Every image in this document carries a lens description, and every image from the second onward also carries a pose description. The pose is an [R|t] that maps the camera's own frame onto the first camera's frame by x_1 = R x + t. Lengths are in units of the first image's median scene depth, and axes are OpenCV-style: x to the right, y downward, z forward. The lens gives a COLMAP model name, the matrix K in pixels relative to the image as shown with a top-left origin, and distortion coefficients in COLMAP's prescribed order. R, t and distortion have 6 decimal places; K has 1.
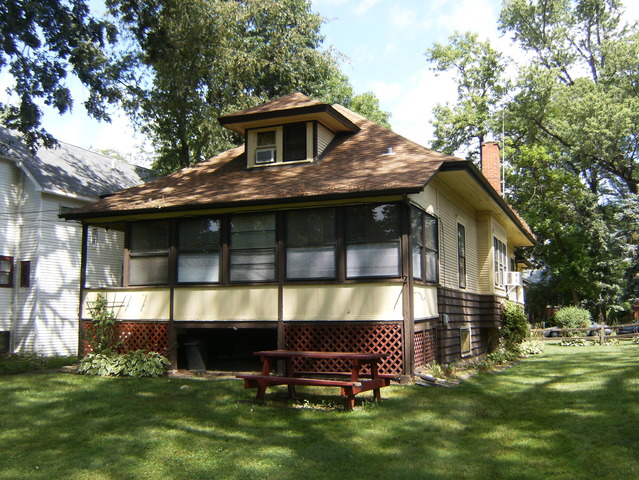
lens RADIAL K [[681.7, 0, 319.5], [0, 681.7, 240.0], [0, 0, 1]] dist [-0.155305, 0.123740]
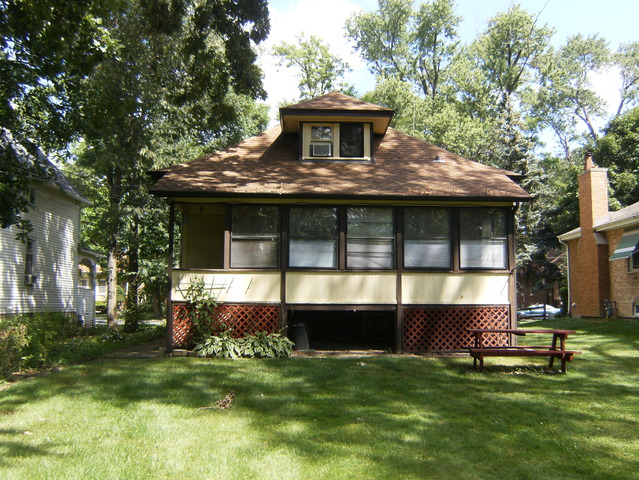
lens RADIAL K [[681.7, 0, 319.5], [0, 681.7, 240.0], [0, 0, 1]] dist [-0.155305, 0.123740]
pose [[0.916320, 0.049456, 0.397382, -0.595378], [-0.058357, 0.998242, 0.010330, 0.008564], [-0.396173, -0.032656, 0.917595, 0.022564]]
